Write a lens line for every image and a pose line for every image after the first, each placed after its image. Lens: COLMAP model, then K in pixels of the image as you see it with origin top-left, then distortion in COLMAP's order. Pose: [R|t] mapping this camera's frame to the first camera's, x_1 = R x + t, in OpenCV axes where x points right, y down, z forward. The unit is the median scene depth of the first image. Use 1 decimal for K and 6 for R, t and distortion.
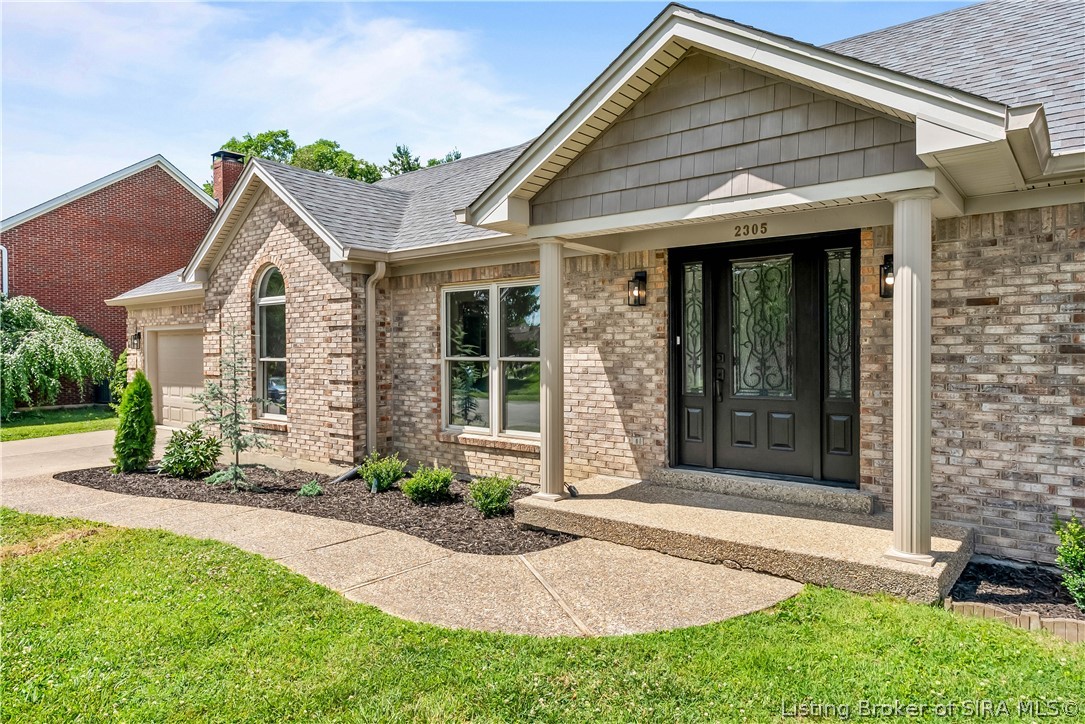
lens RADIAL K [[690.4, 0, 543.7], [0, 690.4, 360.2], [0, 0, 1]] dist [-0.005004, -0.002008]
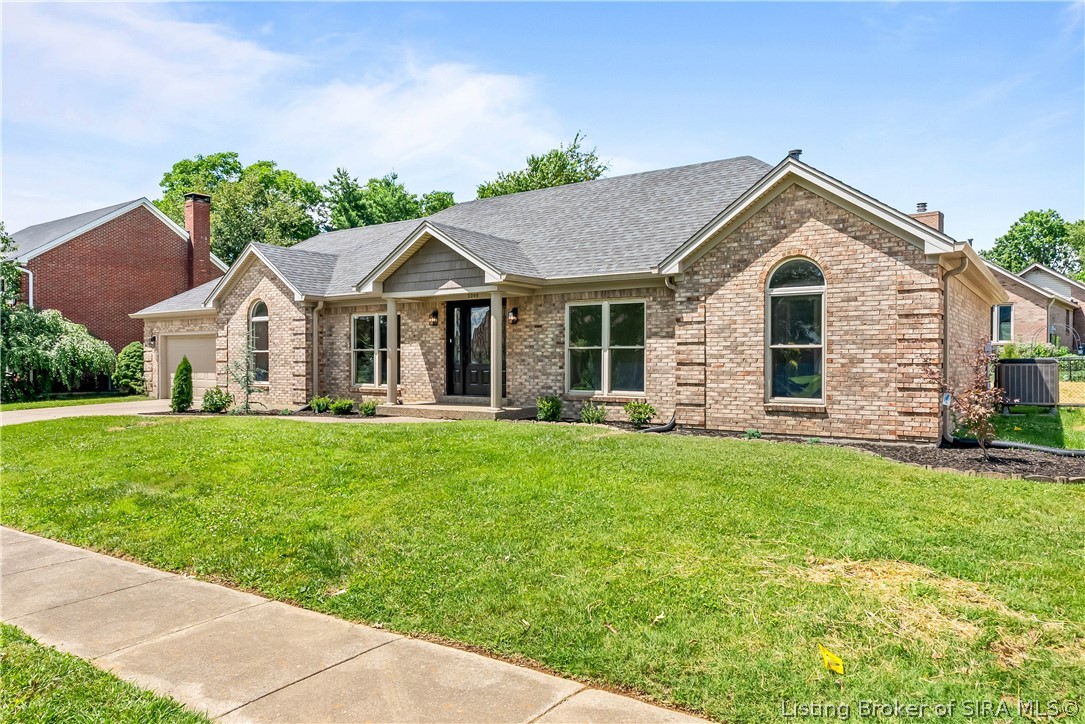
lens RADIAL K [[733.7, 0, 541.8], [0, 733.7, 366.5], [0, 0, 1]] dist [0.002166, 0.000749]
pose [[0.998143, 0.004443, 0.060746, 0.266624], [-0.004061, 0.999971, -0.006410, 0.055479], [-0.060773, 0.006151, 0.998133, -1.124117]]
